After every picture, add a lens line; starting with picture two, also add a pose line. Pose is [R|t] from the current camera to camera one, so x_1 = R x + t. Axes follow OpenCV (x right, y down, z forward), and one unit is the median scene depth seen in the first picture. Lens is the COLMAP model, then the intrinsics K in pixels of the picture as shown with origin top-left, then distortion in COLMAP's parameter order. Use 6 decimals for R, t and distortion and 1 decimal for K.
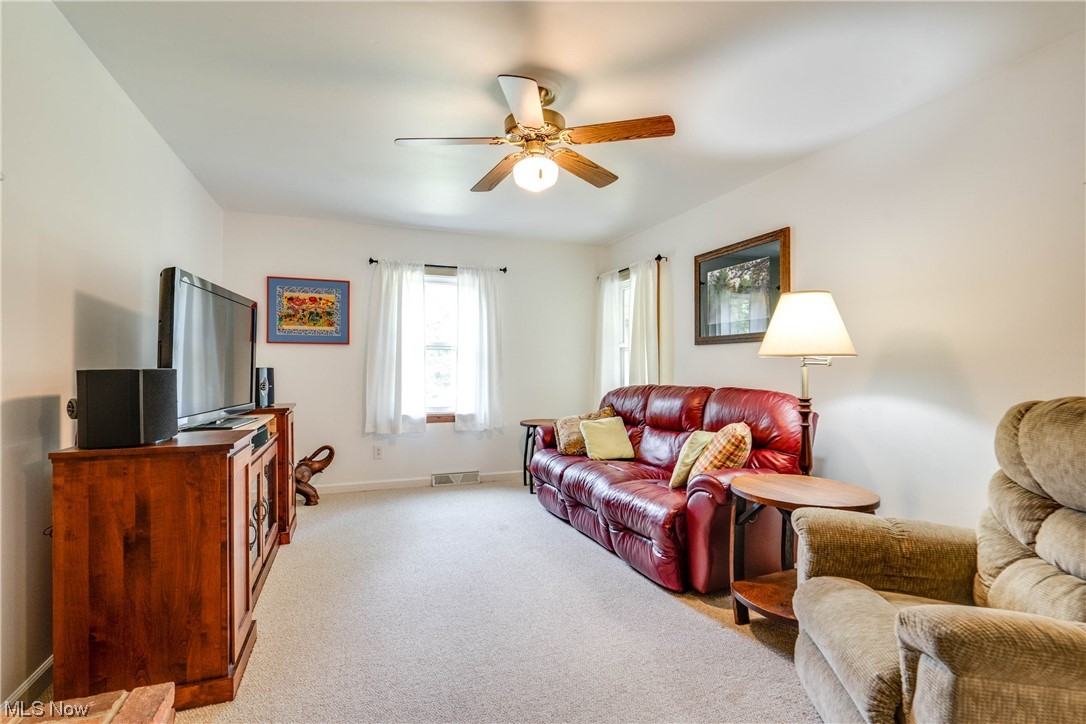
lens RADIAL K [[503.8, 0, 544.3], [0, 503.8, 363.9], [0, 0, 1]] dist [0.000252, -0.000048]
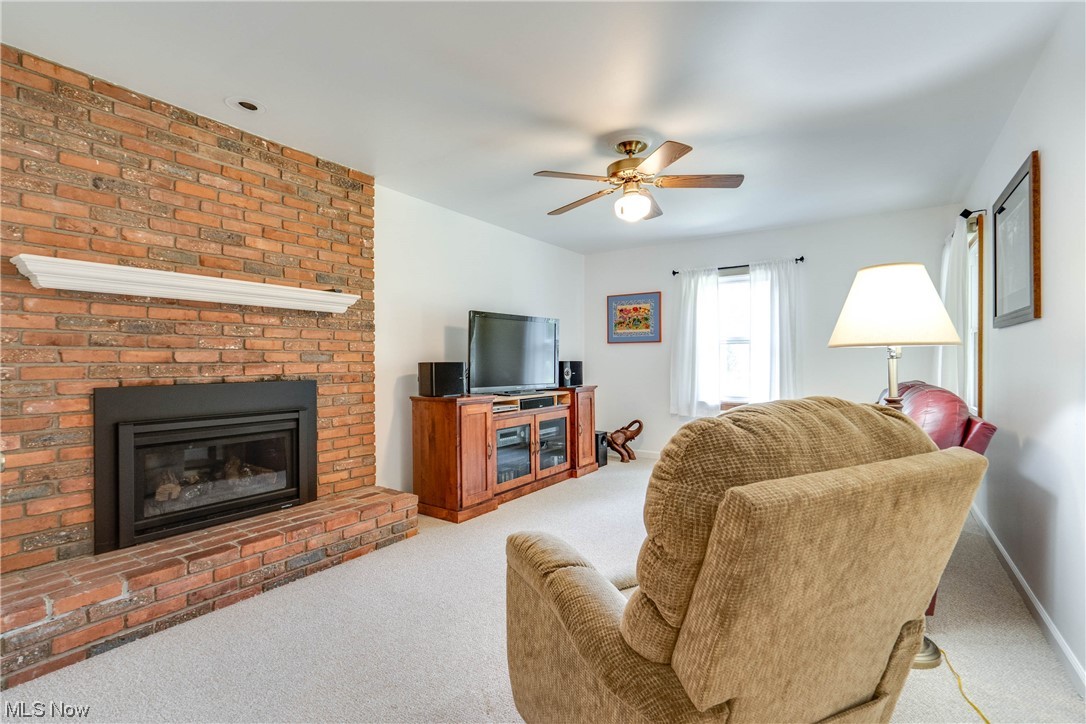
lens RADIAL K [[503.8, 0, 544.3], [0, 503.8, 364.6], [0, 0, 1]] dist [0.000252, -0.000048]
pose [[0.571658, 0.004046, -0.820482, 0.488799], [0.009883, 0.999881, 0.011816, -0.000617], [0.820433, -0.014863, 0.571550, 0.047486]]
